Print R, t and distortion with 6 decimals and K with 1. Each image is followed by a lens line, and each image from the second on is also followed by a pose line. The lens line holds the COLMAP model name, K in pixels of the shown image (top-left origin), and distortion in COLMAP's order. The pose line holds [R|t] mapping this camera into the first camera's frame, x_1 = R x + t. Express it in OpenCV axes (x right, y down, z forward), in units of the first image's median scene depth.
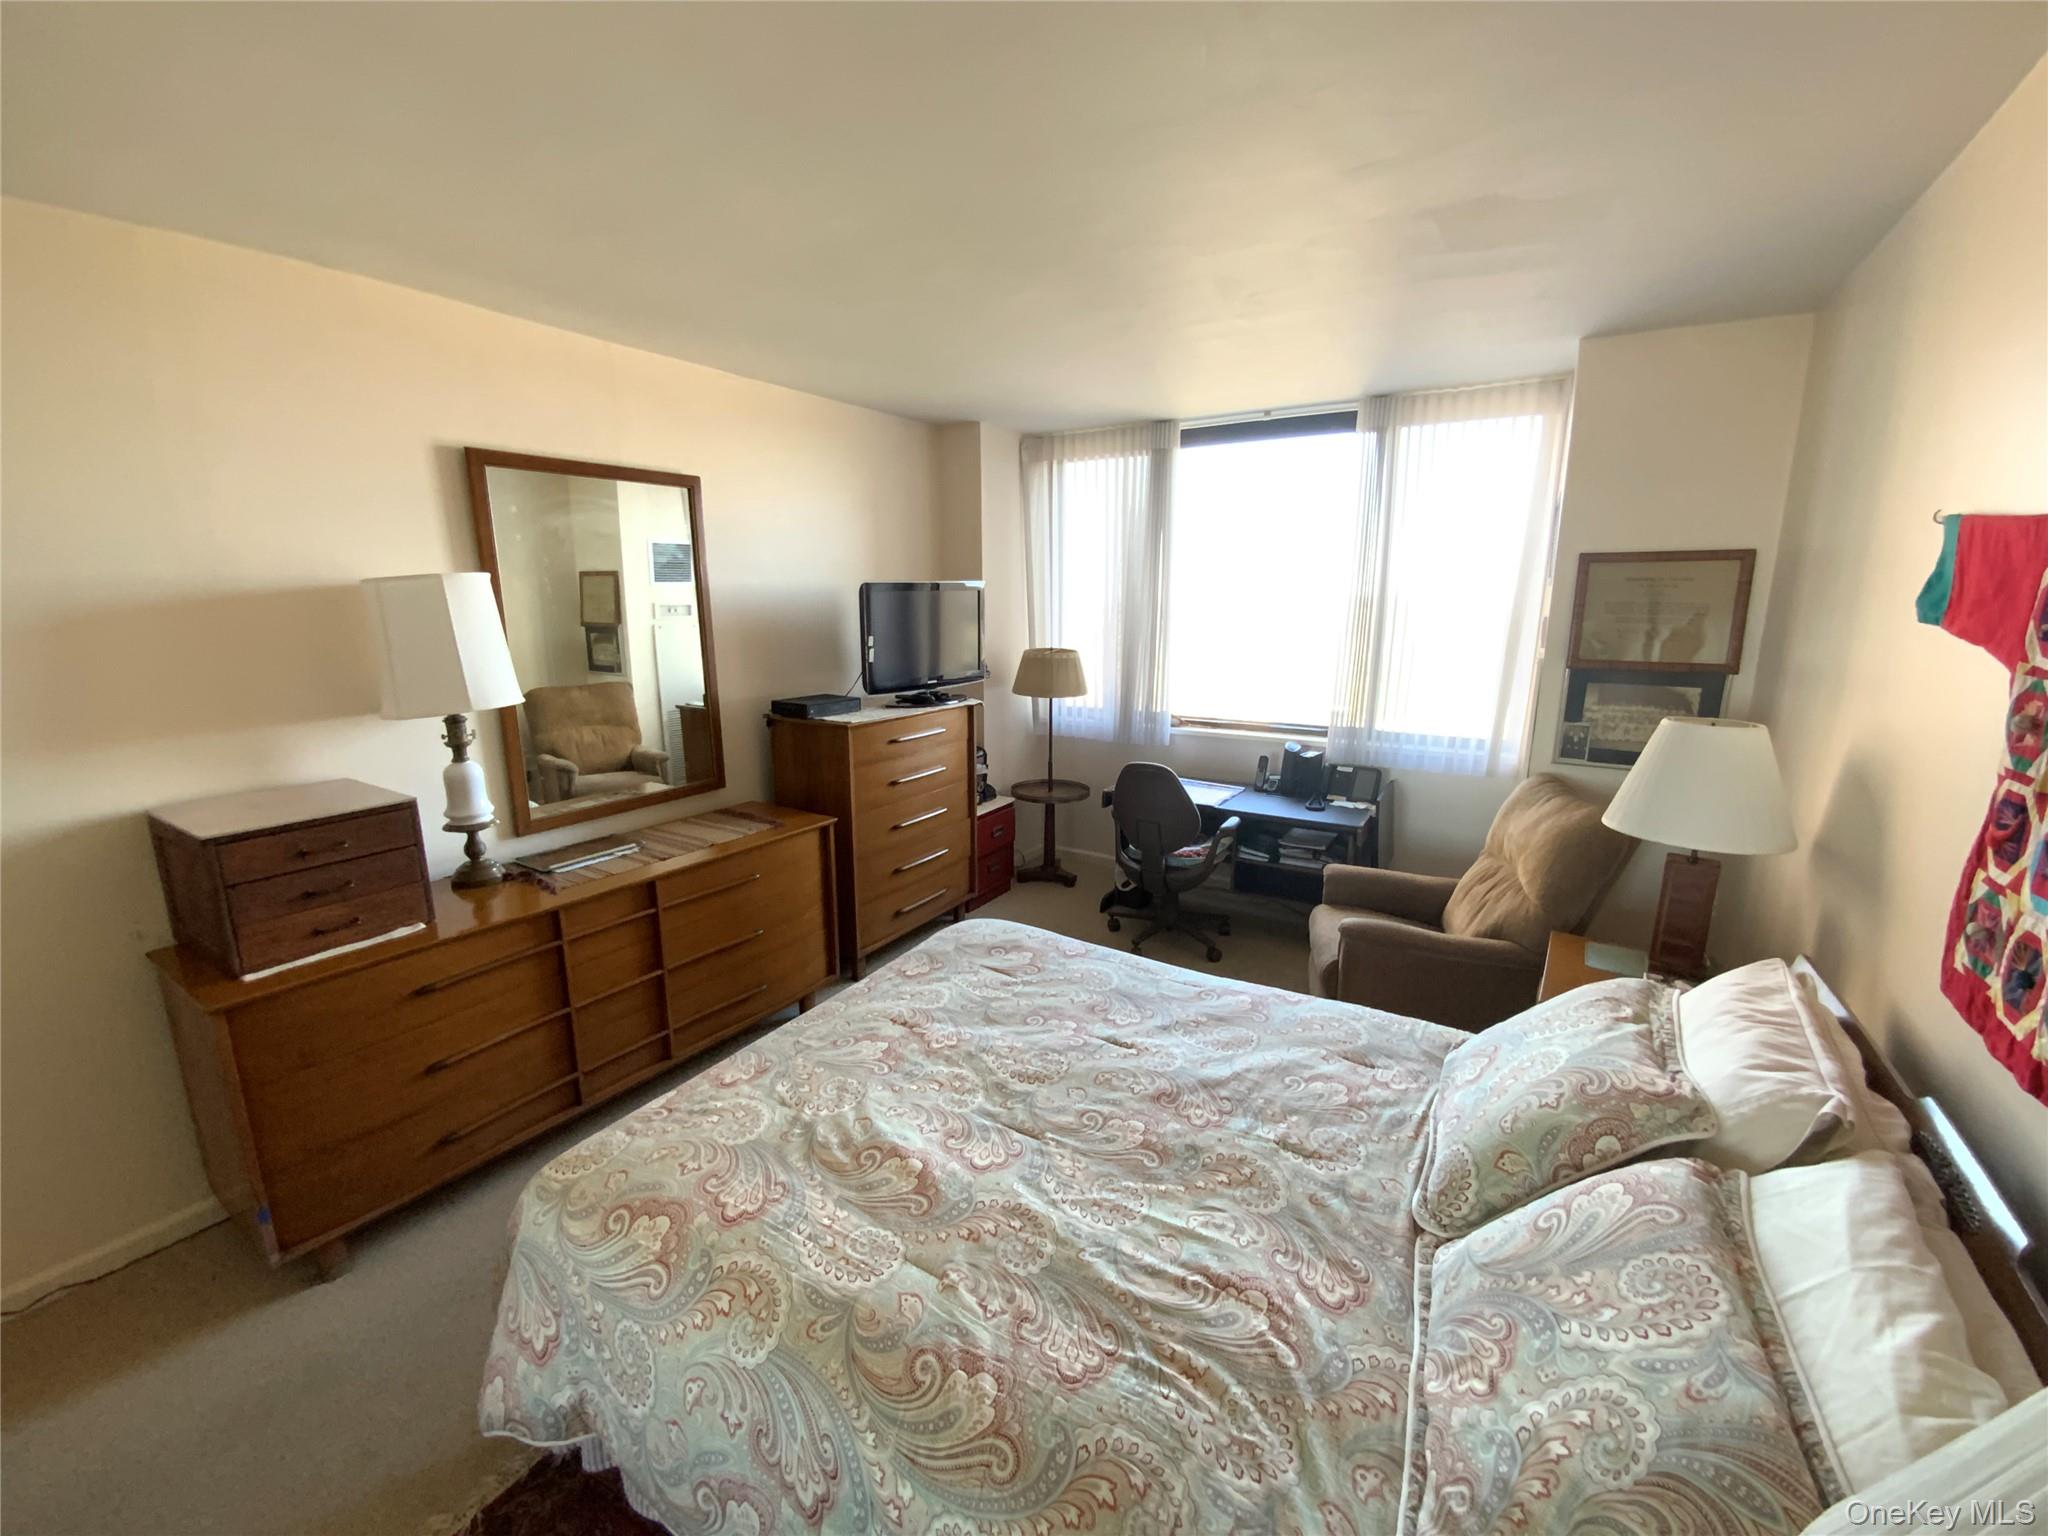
lens RADIAL K [[842.1, 0, 1022.5], [0, 842.1, 757.9], [0, 0, 1]] dist [0.000503, -0.002104]
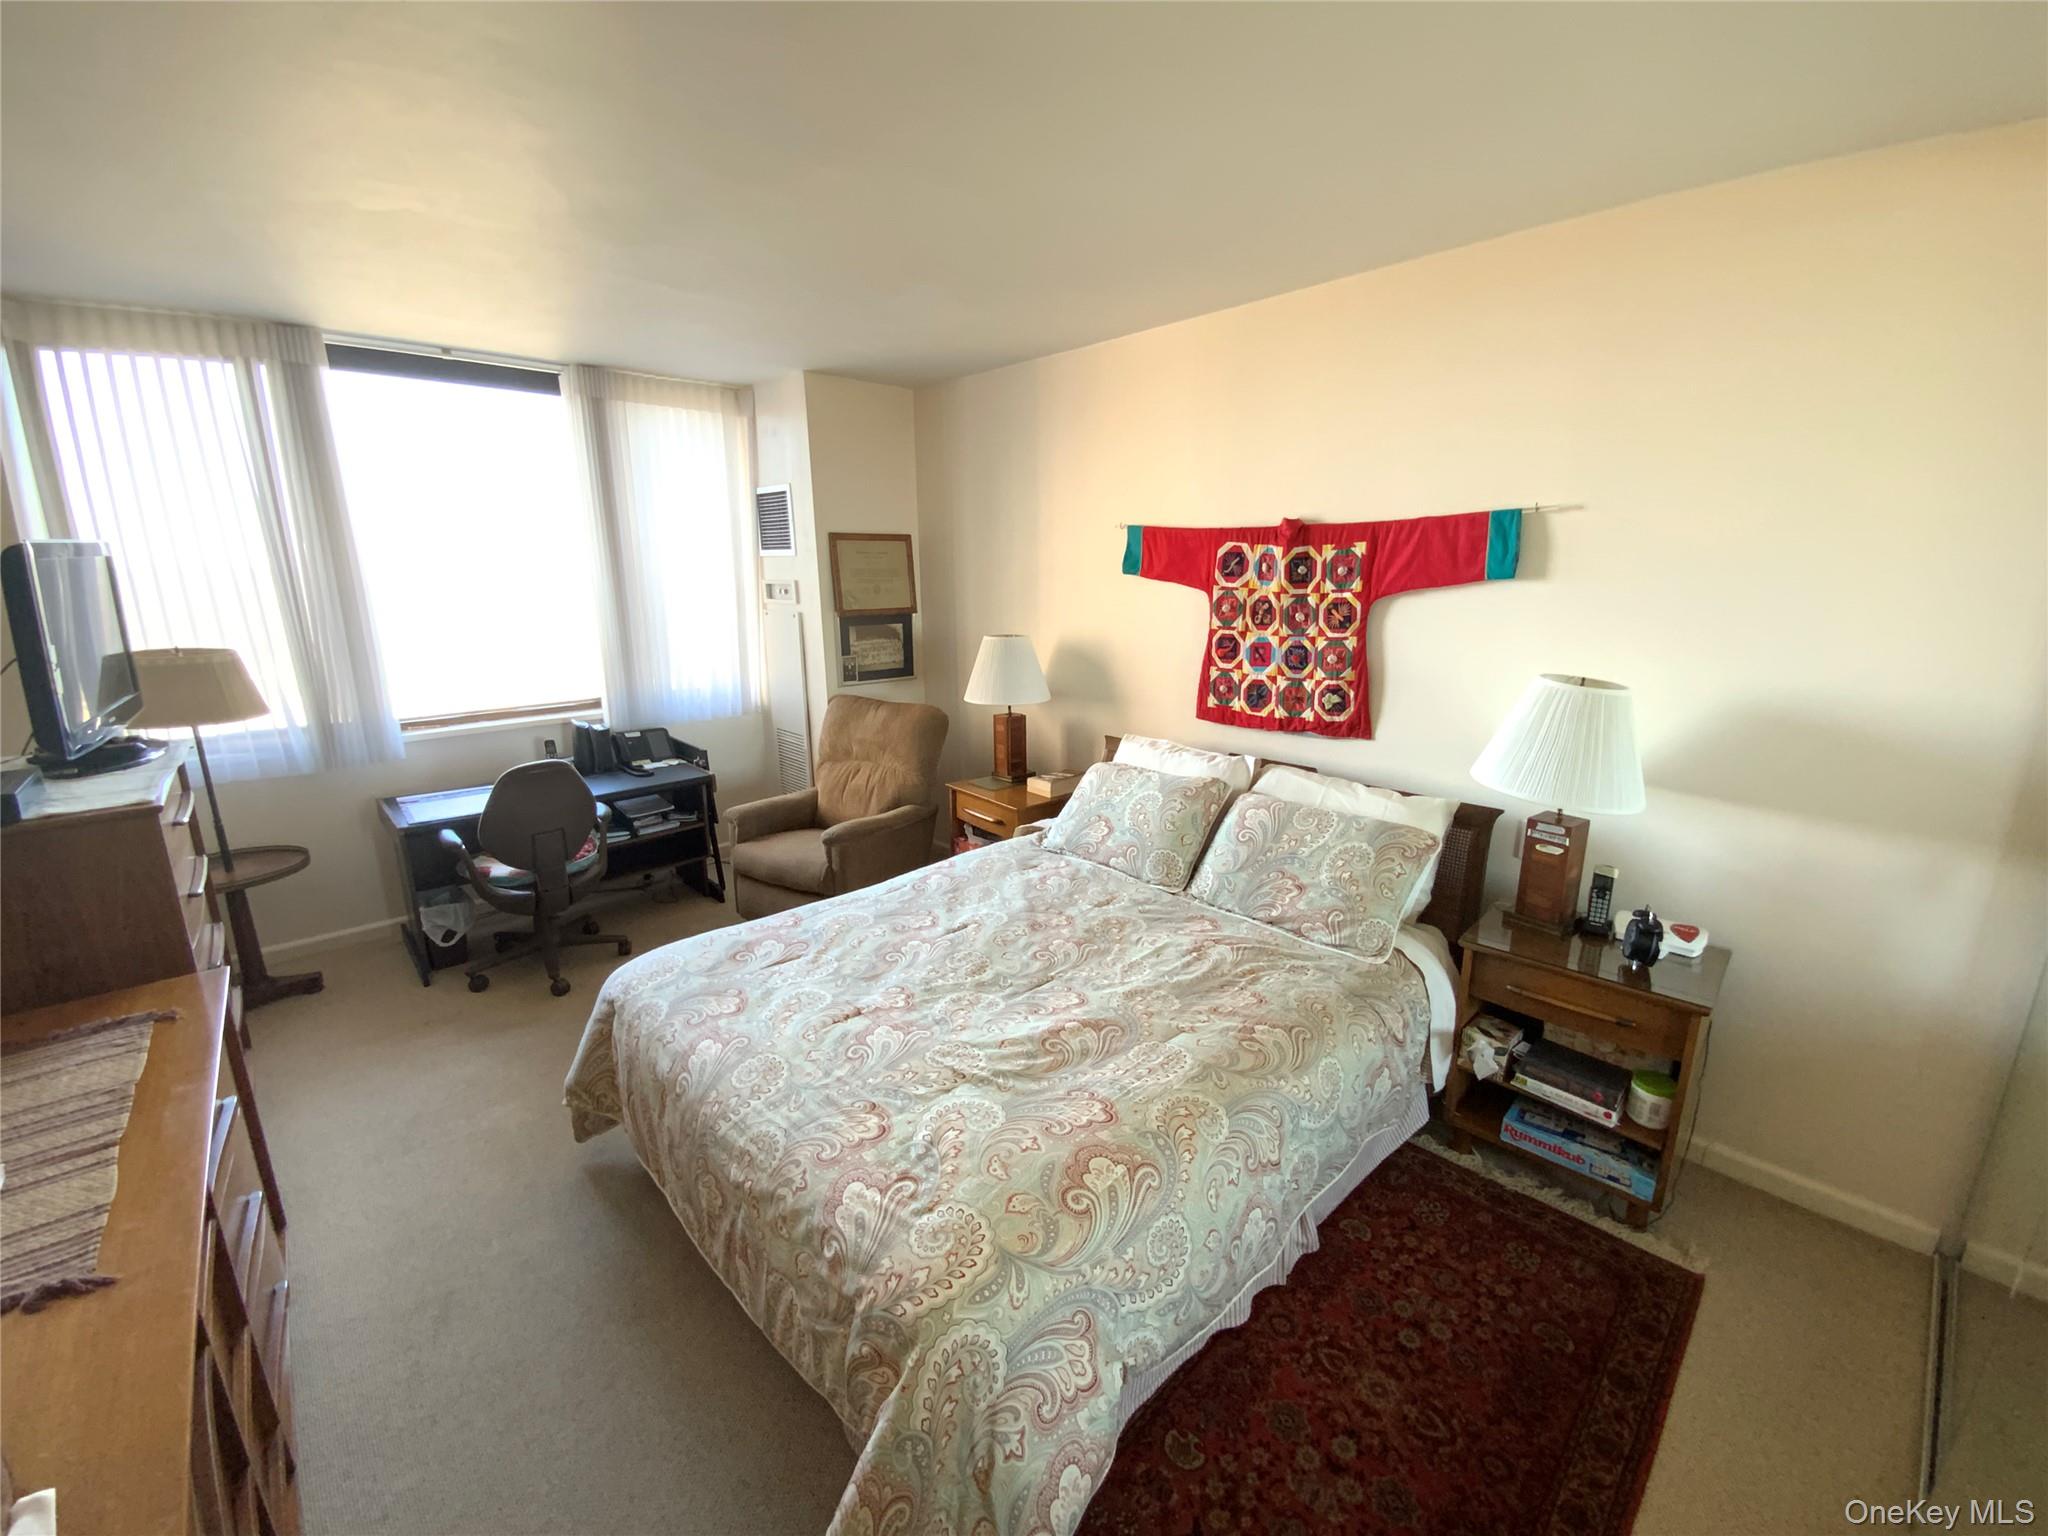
lens RADIAL K [[842.1, 0, 1016.9], [0, 842.1, 771.2], [0, 0, 1]] dist [0.000503, -0.002104]
pose [[0.255254, -0.230962, 0.938883, -0.983618], [0.188601, 0.964291, 0.185937, -0.097498], [-0.948301, 0.129613, 0.289699, 0.541552]]
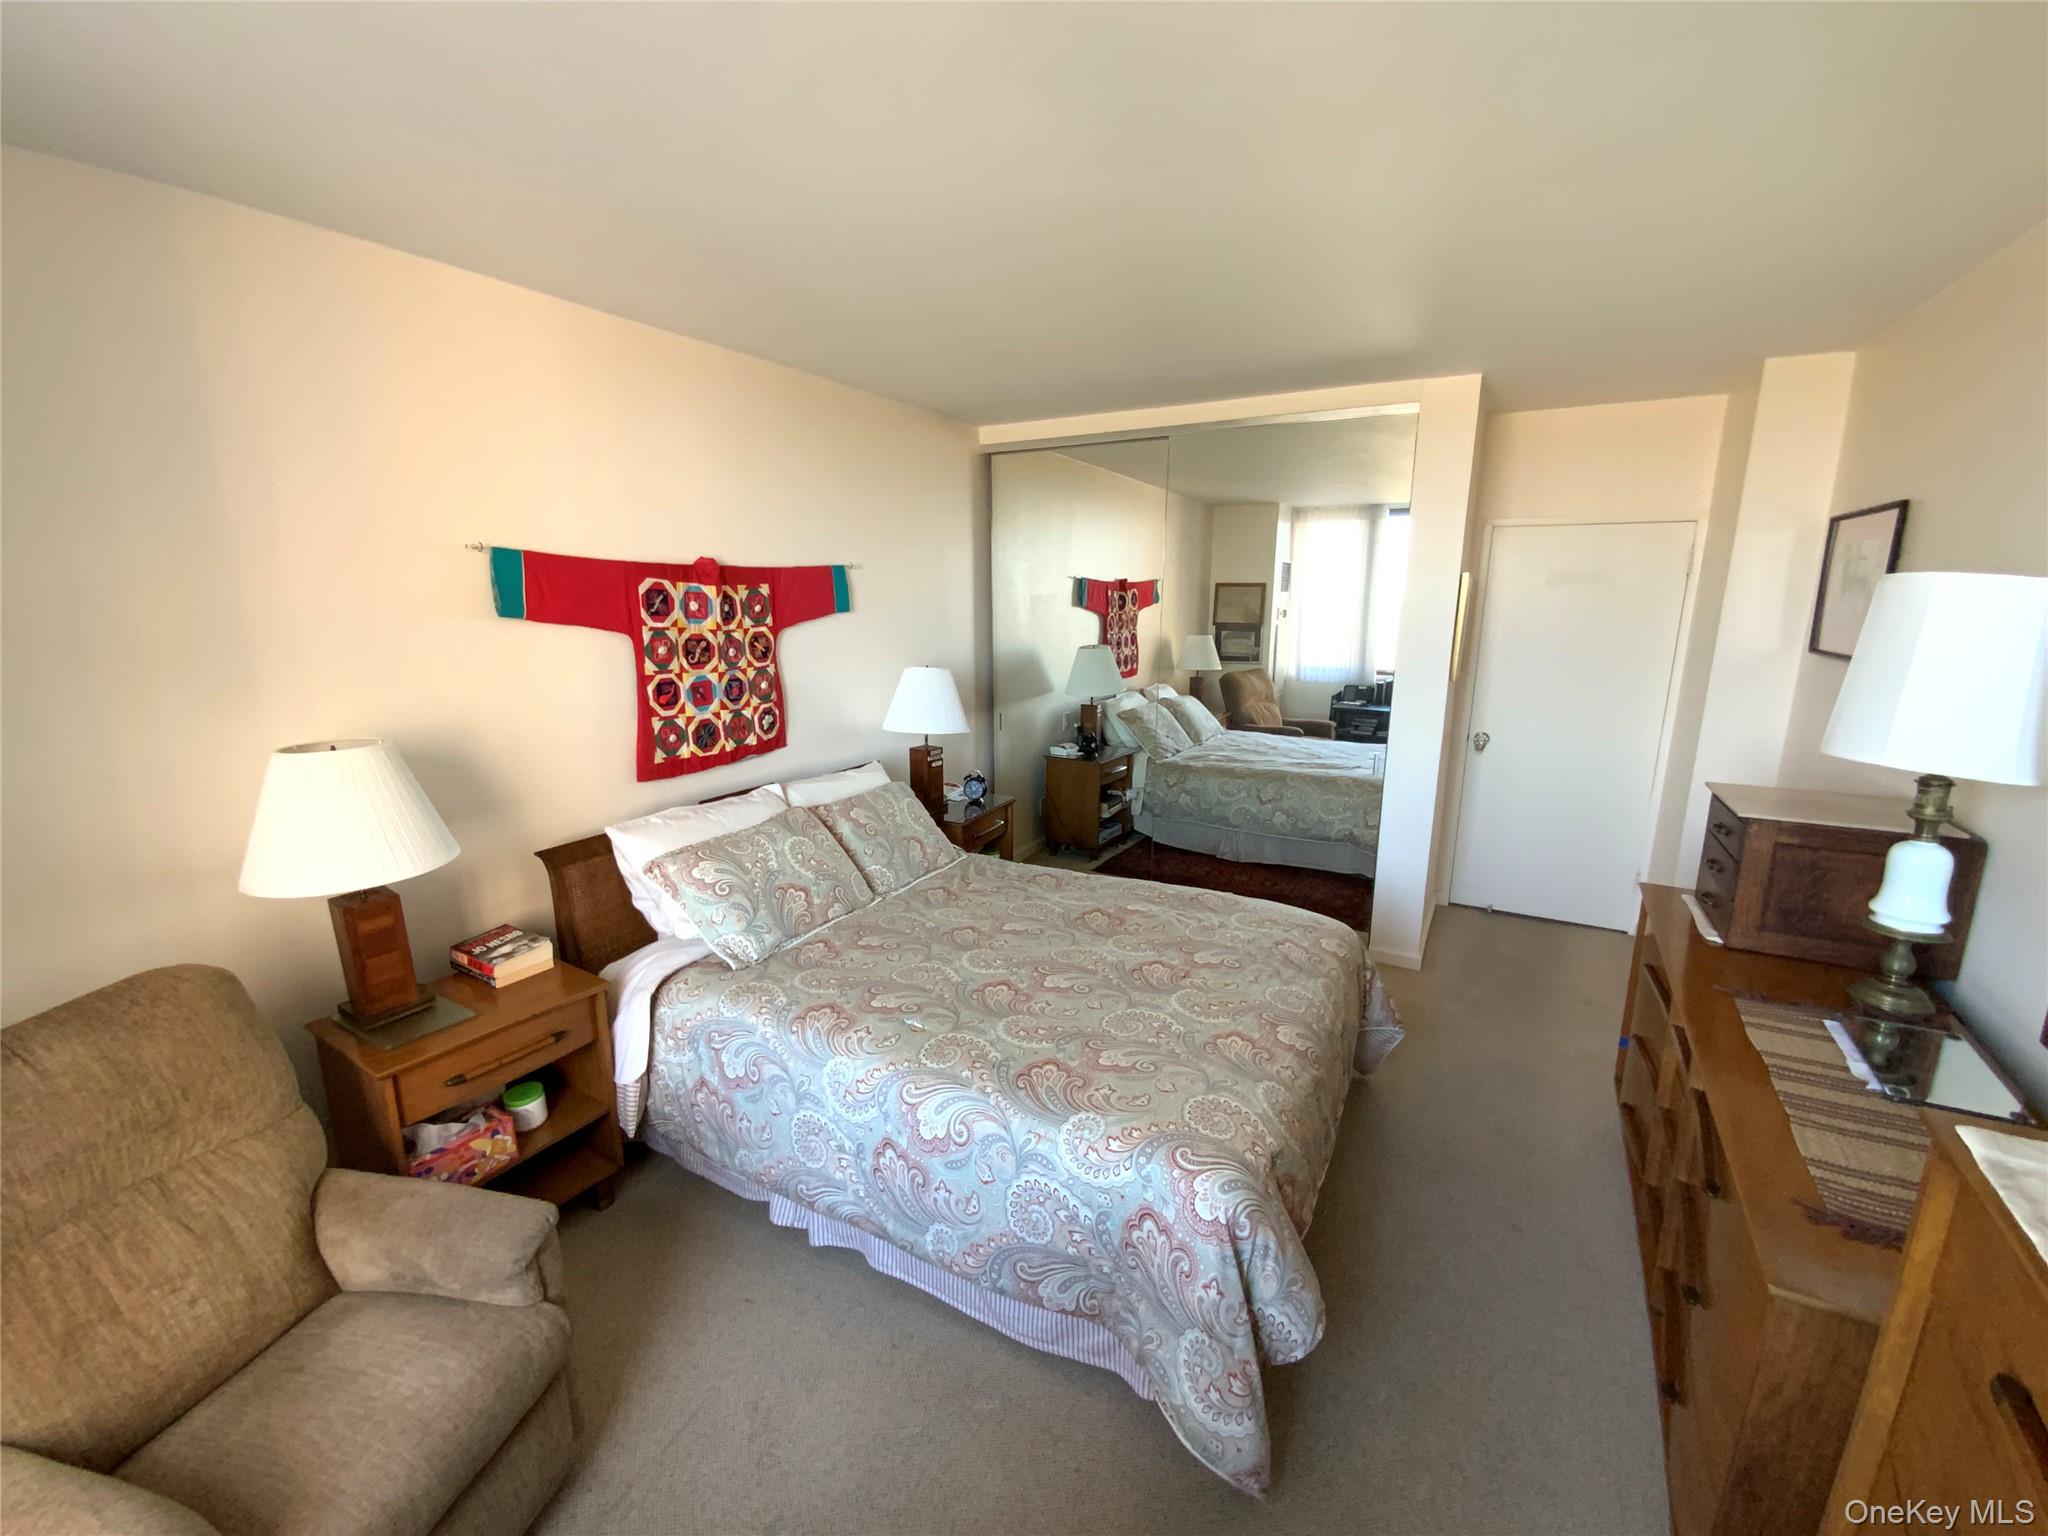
lens RADIAL K [[842.1, 0, 1026.0], [0, 842.1, 775.5], [0, 0, 1]] dist [0.000503, -0.002104]
pose [[-0.999085, 0.014008, -0.040411, 0.132386], [-0.002751, 0.921840, 0.387561, -0.391353], [0.042681, 0.387317, -0.920958, 2.044033]]
